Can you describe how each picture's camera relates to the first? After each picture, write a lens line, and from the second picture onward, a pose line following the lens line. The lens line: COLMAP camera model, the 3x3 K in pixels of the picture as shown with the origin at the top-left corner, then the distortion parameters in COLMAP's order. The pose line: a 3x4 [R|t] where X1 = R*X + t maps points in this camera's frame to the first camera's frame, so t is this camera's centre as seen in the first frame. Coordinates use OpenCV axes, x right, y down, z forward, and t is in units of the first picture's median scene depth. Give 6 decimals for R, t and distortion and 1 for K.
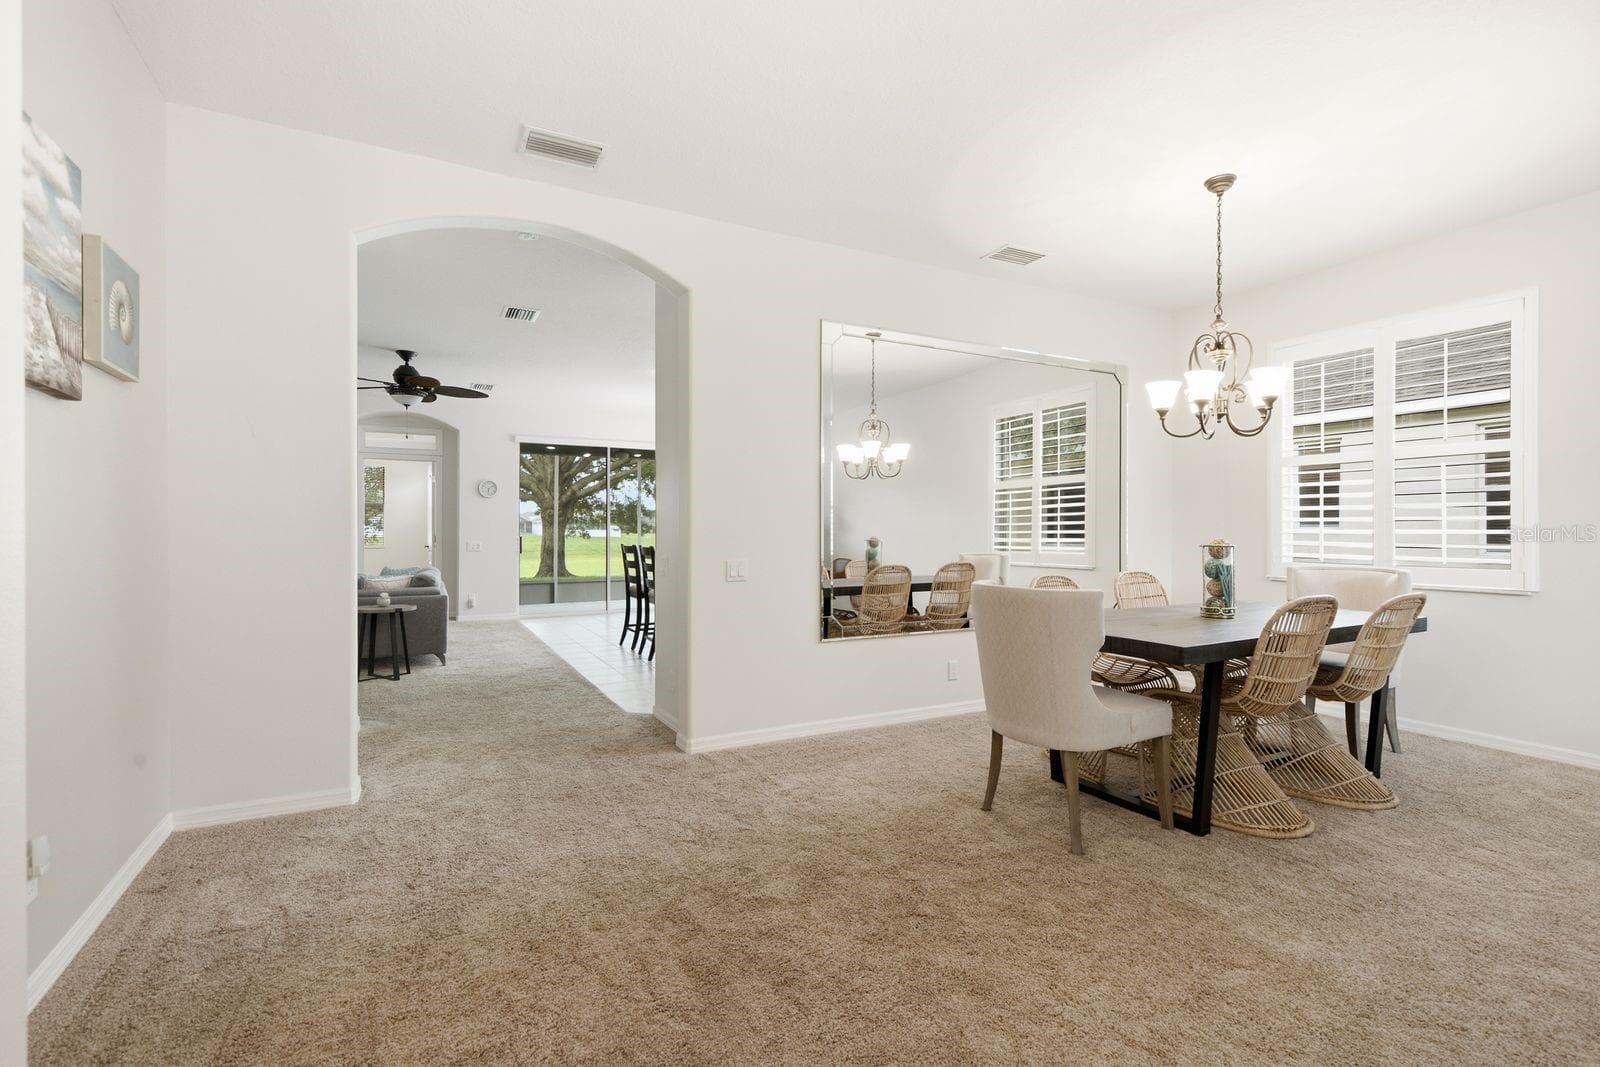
lens RADIAL K [[732.3, 0, 809.1], [0, 732.3, 532.6], [0, 0, 1]] dist [0.000082, 0.000379]
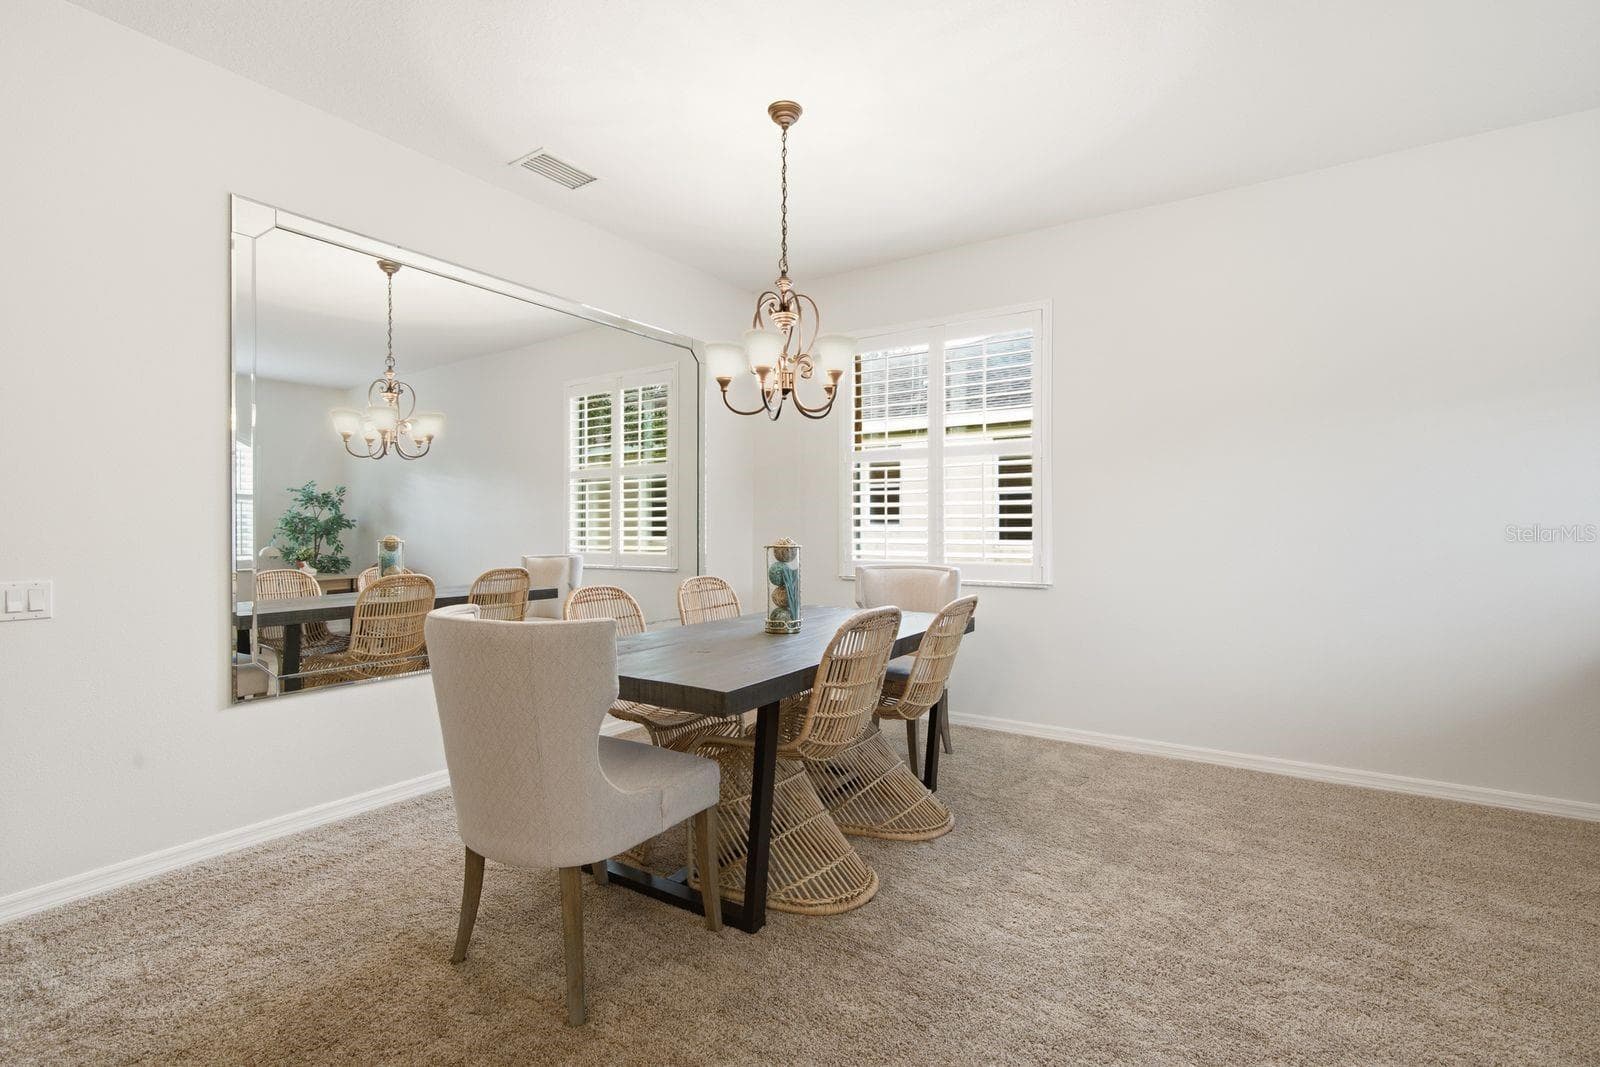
lens RADIAL K [[732.3, 0, 809.1], [0, 732.3, 532.6], [0, 0, 1]] dist [0.000082, 0.000379]
pose [[0.875265, -0.003345, 0.483632, 0.187061], [0.001557, 0.999990, 0.004099, -0.001397], [-0.483641, -0.002835, 0.875262, 0.264392]]
